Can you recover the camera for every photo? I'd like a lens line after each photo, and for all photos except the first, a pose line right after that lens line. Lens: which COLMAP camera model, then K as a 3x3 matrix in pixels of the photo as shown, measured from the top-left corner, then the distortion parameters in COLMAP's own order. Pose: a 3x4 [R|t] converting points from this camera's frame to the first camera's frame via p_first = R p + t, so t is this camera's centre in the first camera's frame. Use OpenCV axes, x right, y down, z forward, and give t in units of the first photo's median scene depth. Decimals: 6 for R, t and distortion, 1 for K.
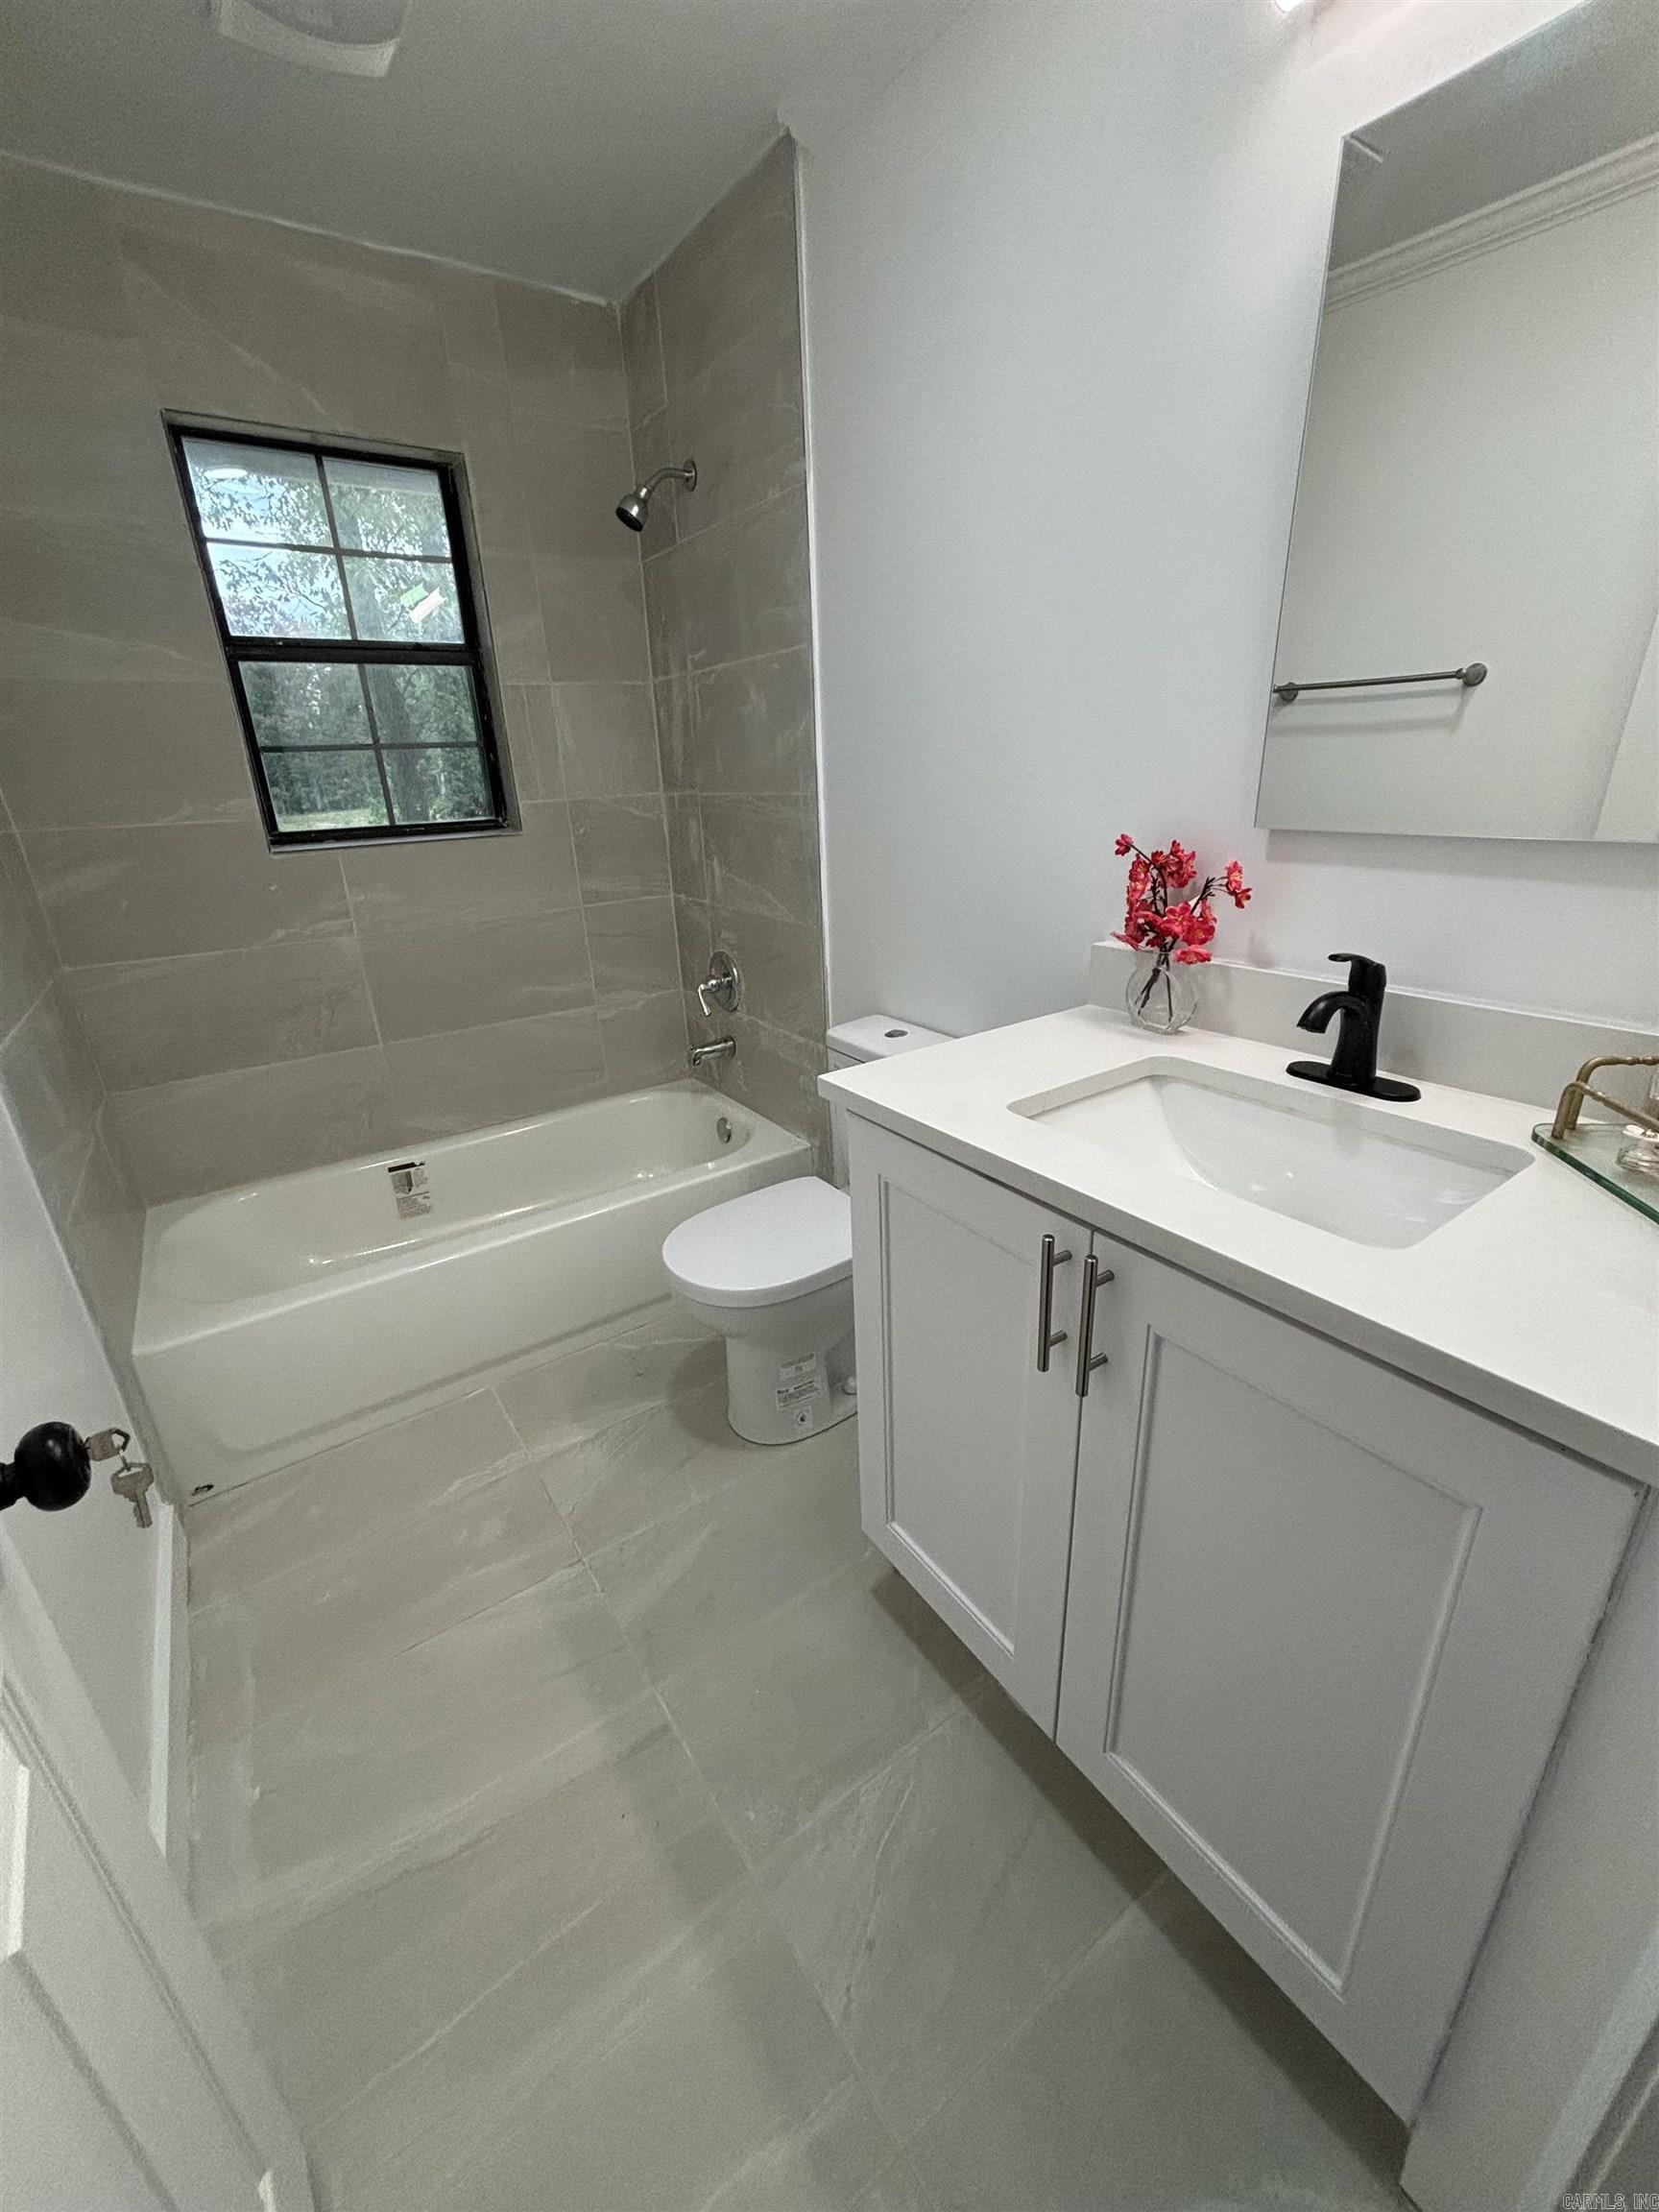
lens RADIAL K [[883.9, 0, 828.9], [0, 883.9, 1104.2], [0, 0, 1]] dist [-0.001562, -0.000480]
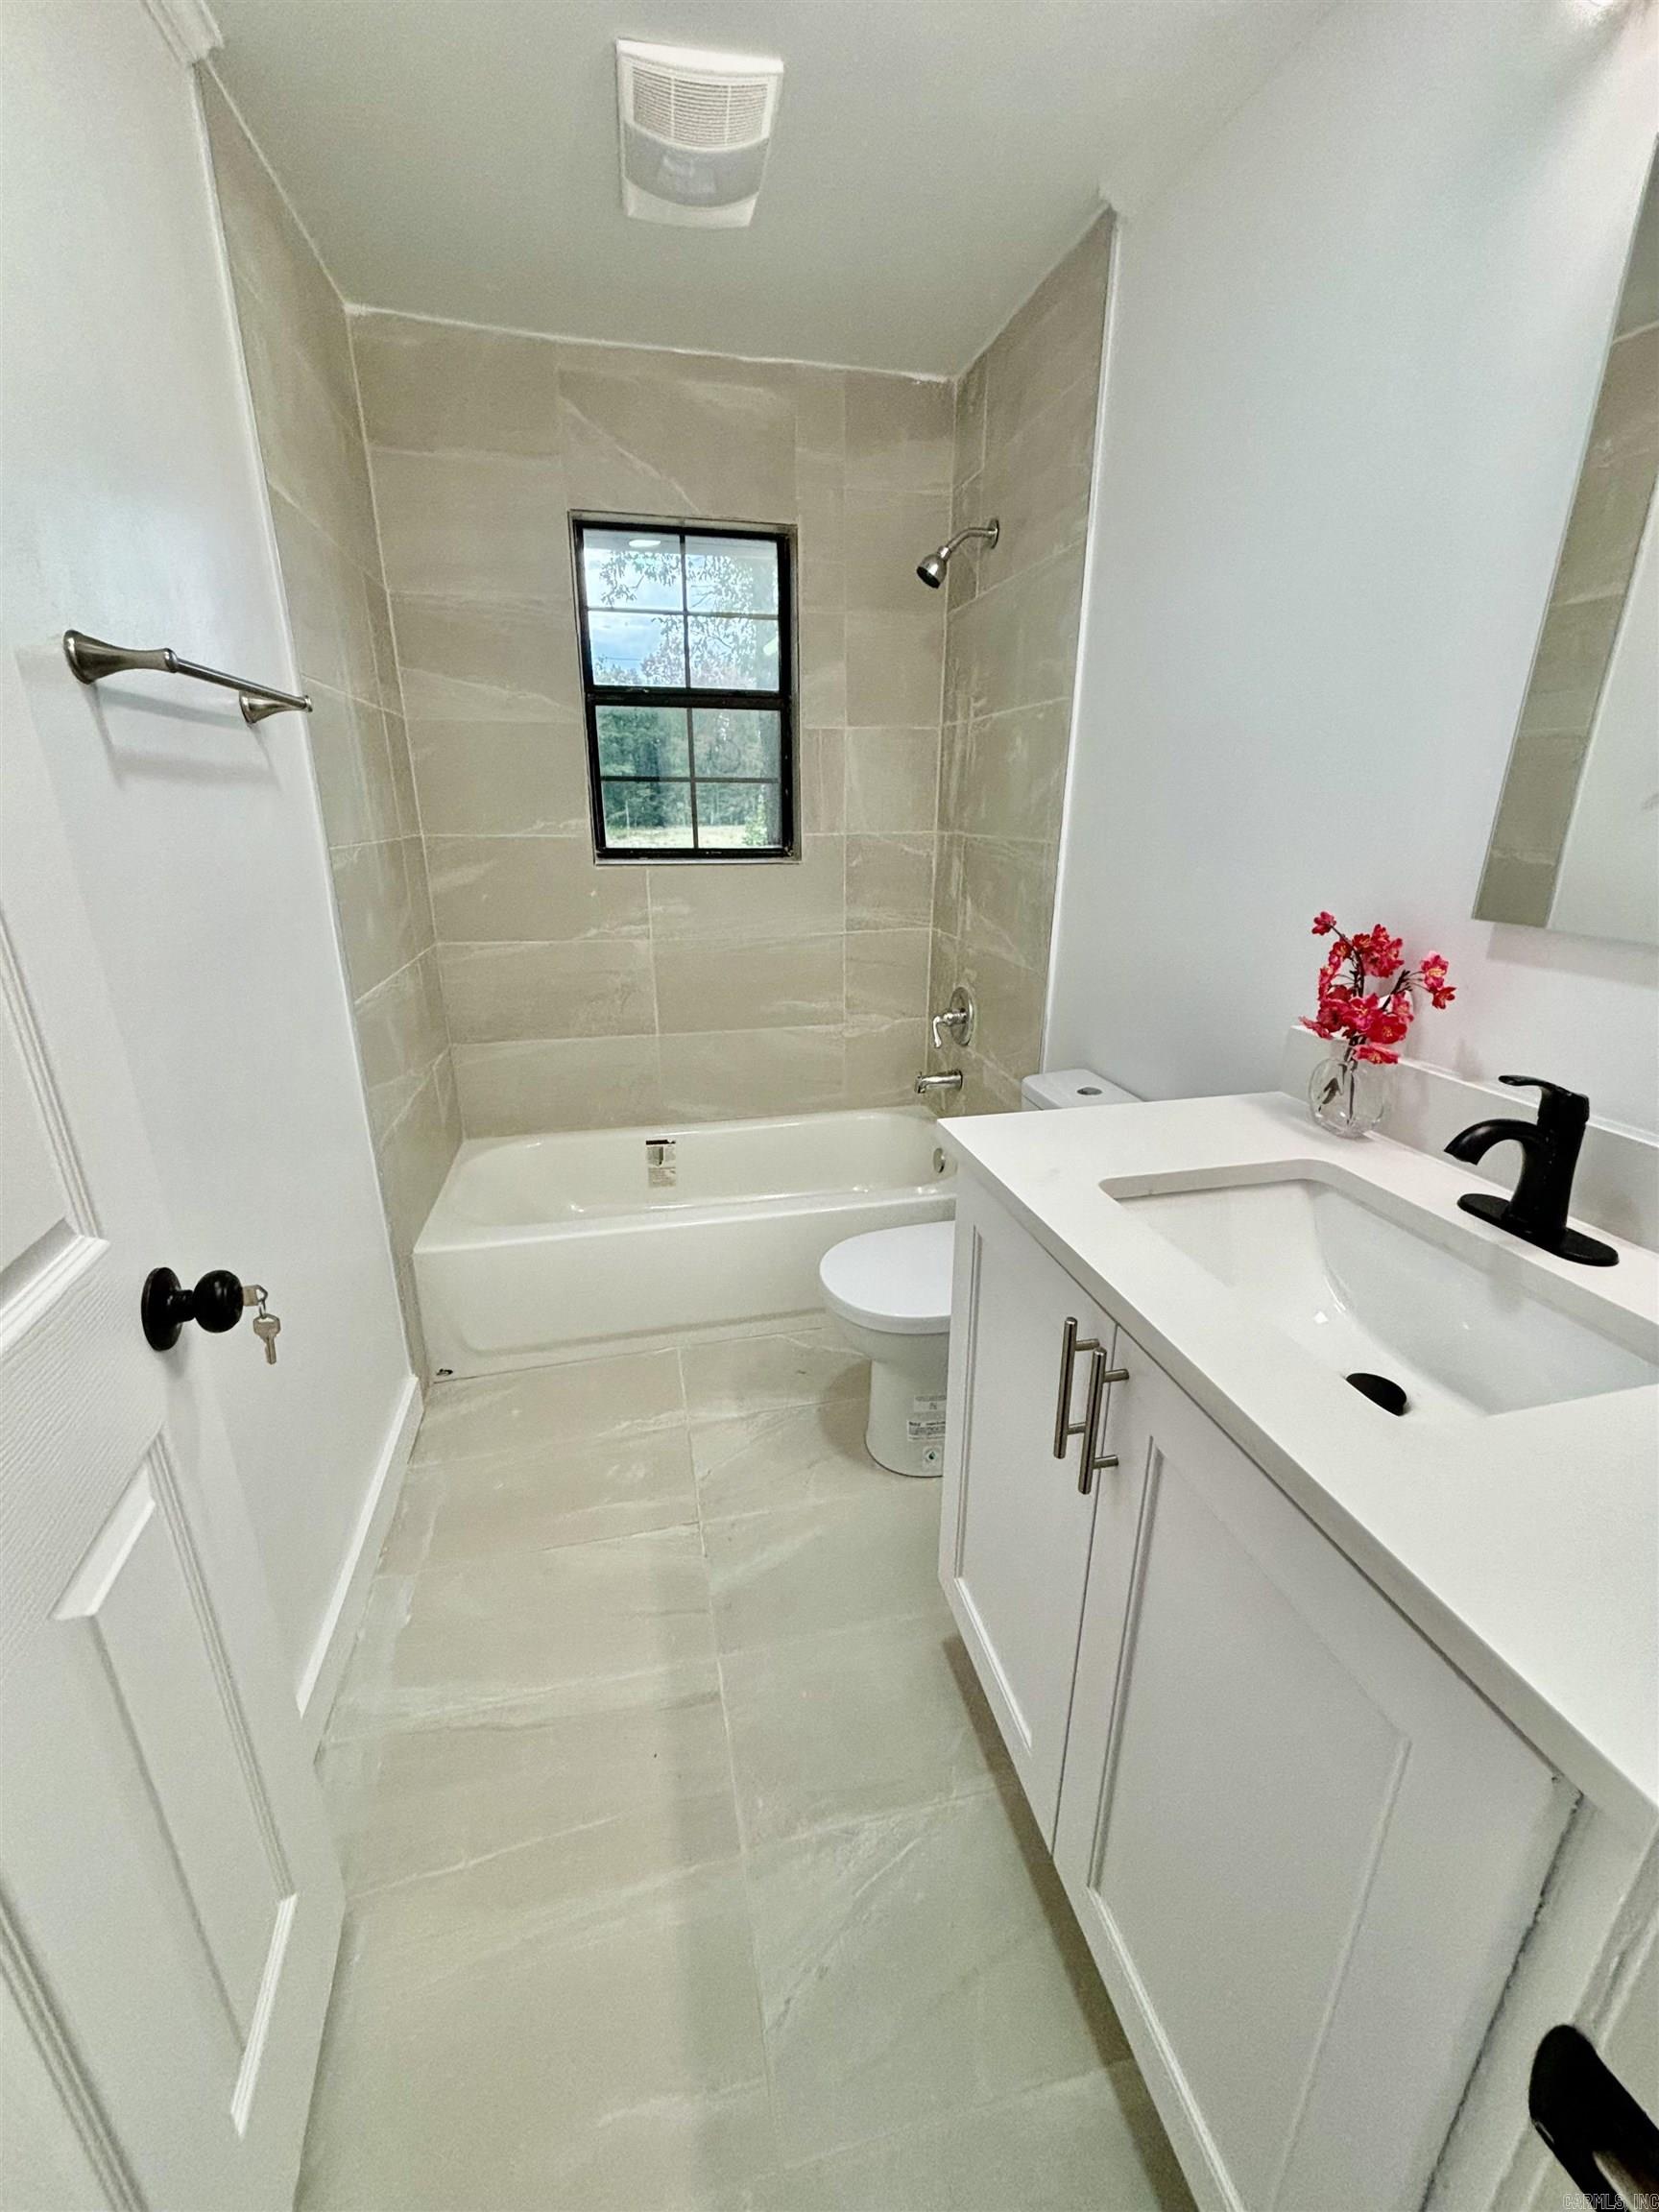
lens RADIAL K [[883.9, 0, 829.4], [0, 883.9, 1101.5], [0, 0, 1]] dist [-0.001562, -0.000480]
pose [[0.930182, 0.154984, -0.332778, 0.141986], [-0.165781, 0.986154, -0.004111, -0.019008], [0.327533, 0.058992, 0.942996, -0.008491]]
